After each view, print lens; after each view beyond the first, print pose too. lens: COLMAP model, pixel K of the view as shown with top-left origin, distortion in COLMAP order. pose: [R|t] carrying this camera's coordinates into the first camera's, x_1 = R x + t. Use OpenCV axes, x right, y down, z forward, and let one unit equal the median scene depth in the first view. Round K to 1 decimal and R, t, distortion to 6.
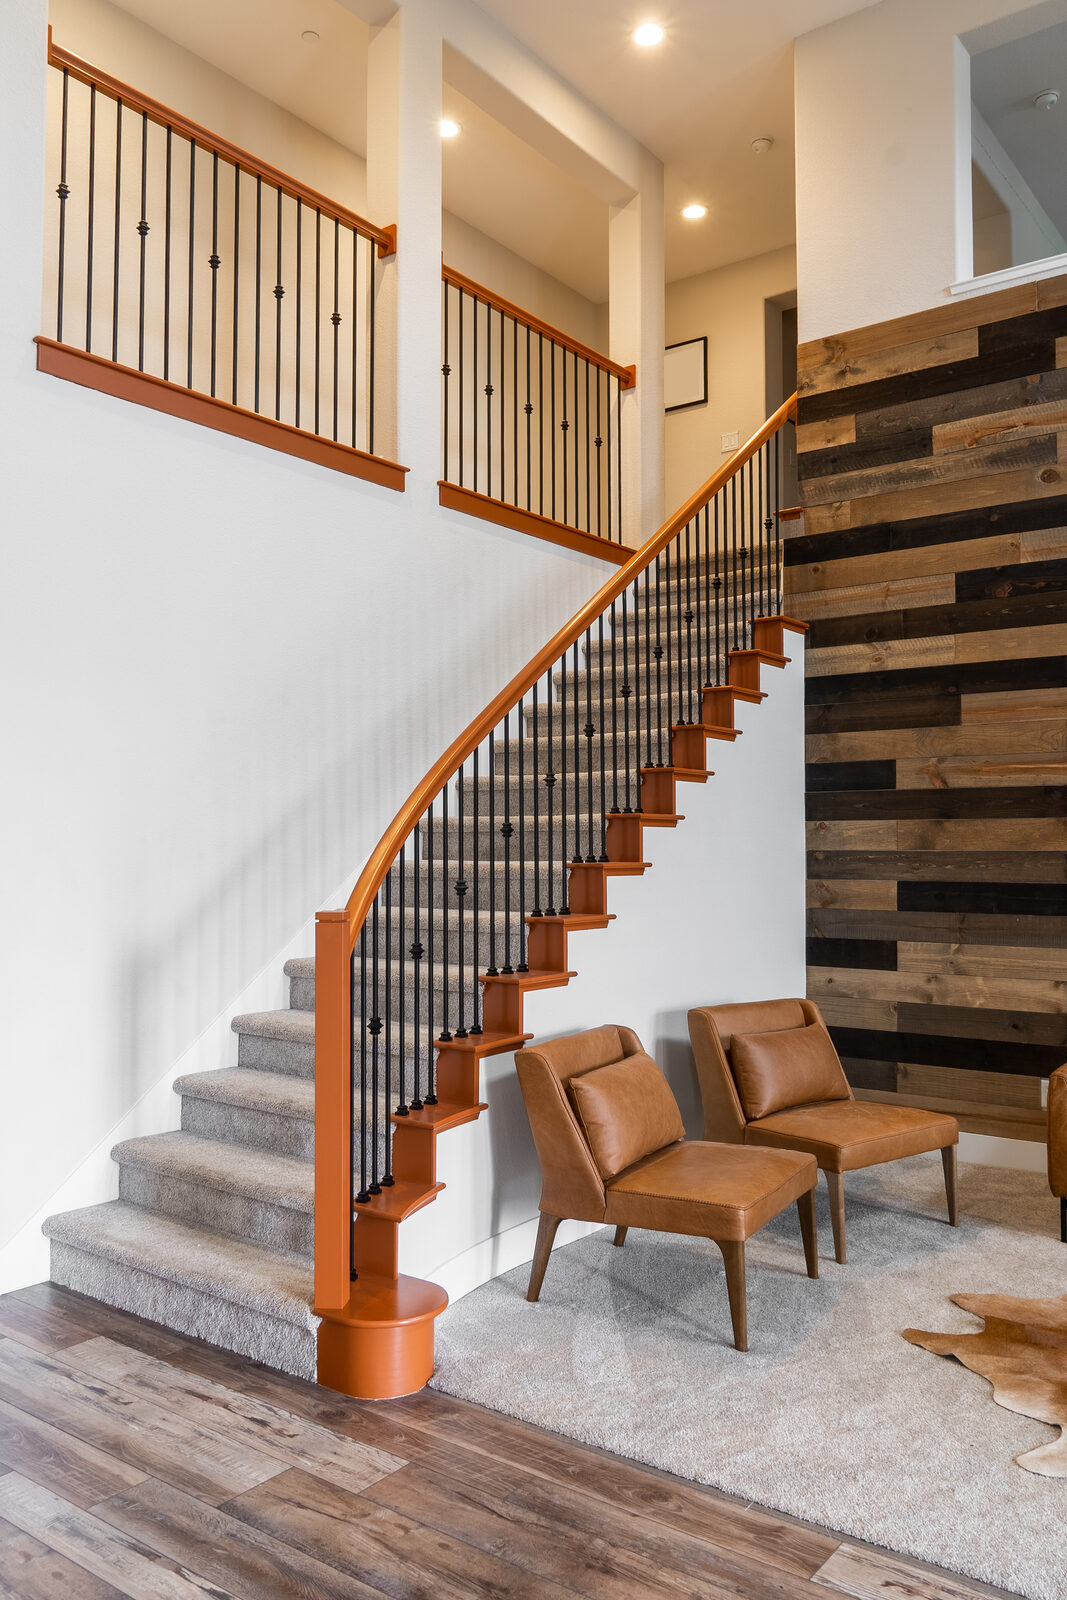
lens RADIAL K [[1255.7, 0, 531.1], [0, 1255.7, 792.5], [0, 0, 1]] dist [-0.057659, -0.005135]
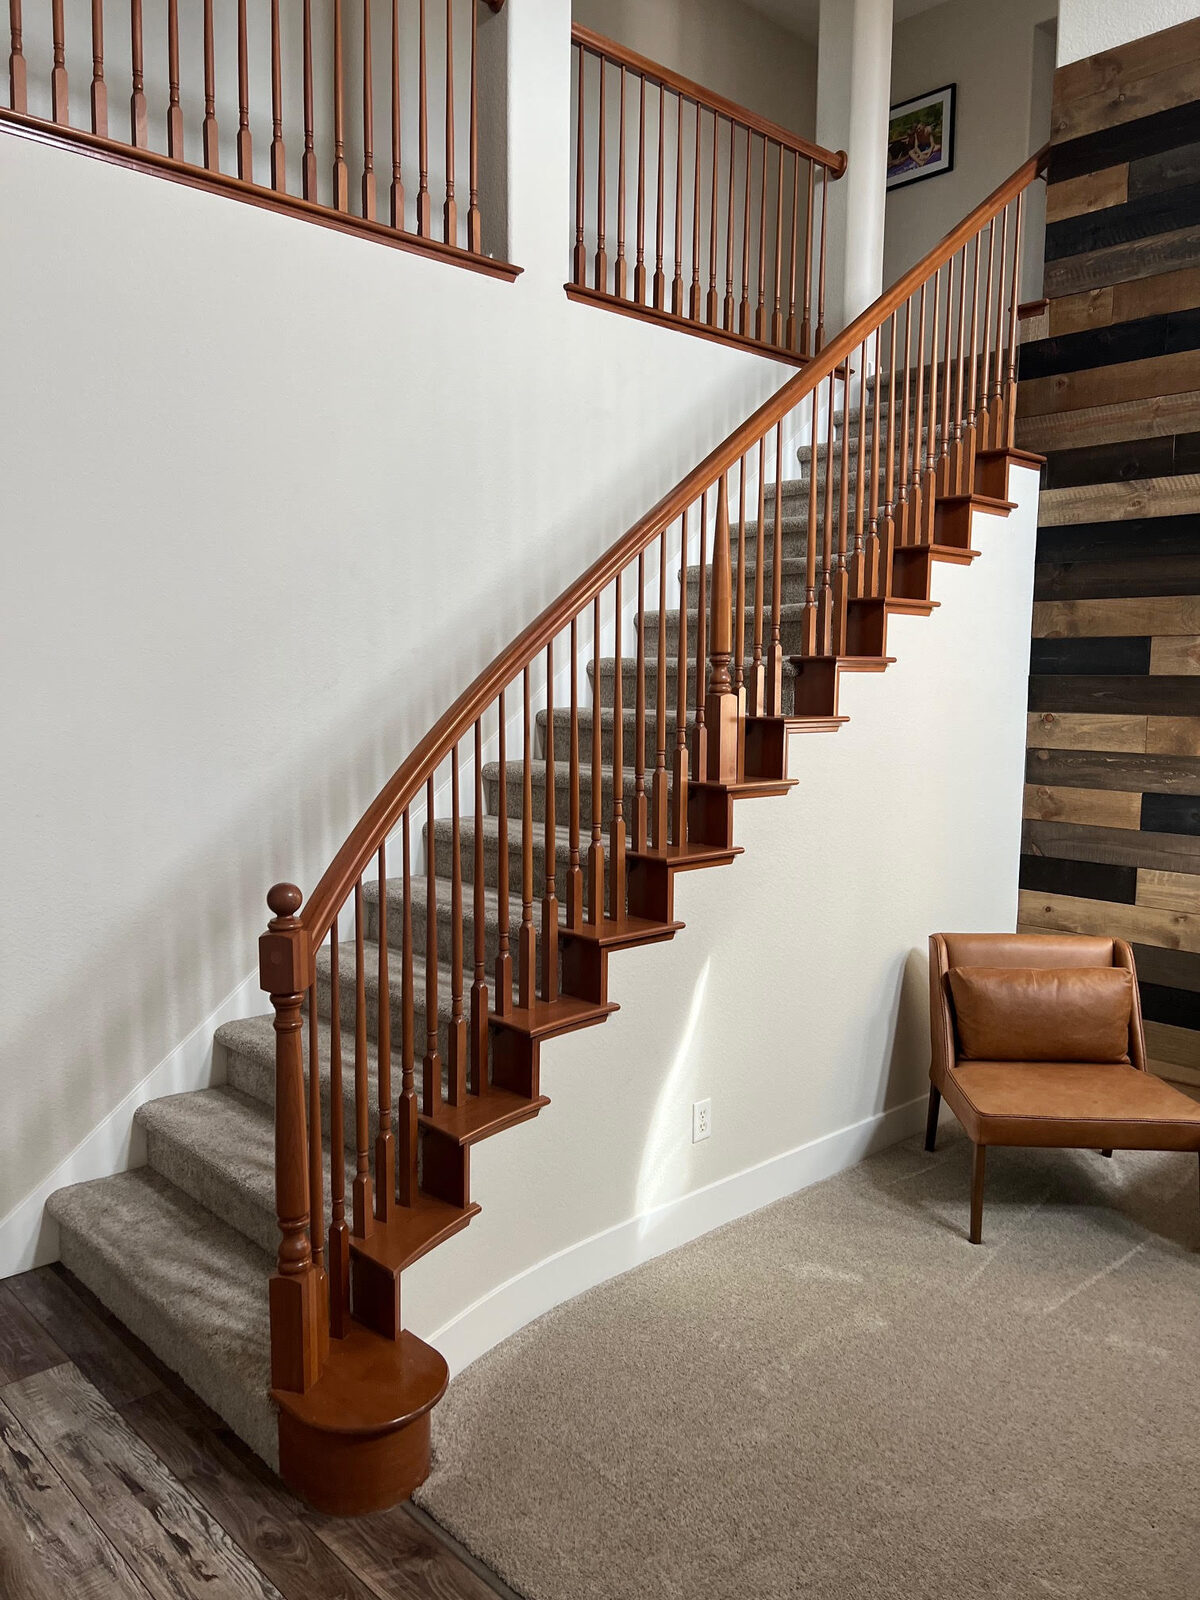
lens RADIAL K [[1206.8, 0, 596.9], [0, 1206.8, 803.4], [0, 0, 1]] dist [-0.004021, -0.019285]
pose [[0.985052, 0.026680, -0.170178, 0.082082], [-0.000411, 0.988294, 0.152561, -0.036736], [0.172256, -0.150210, 0.973532, 0.197149]]
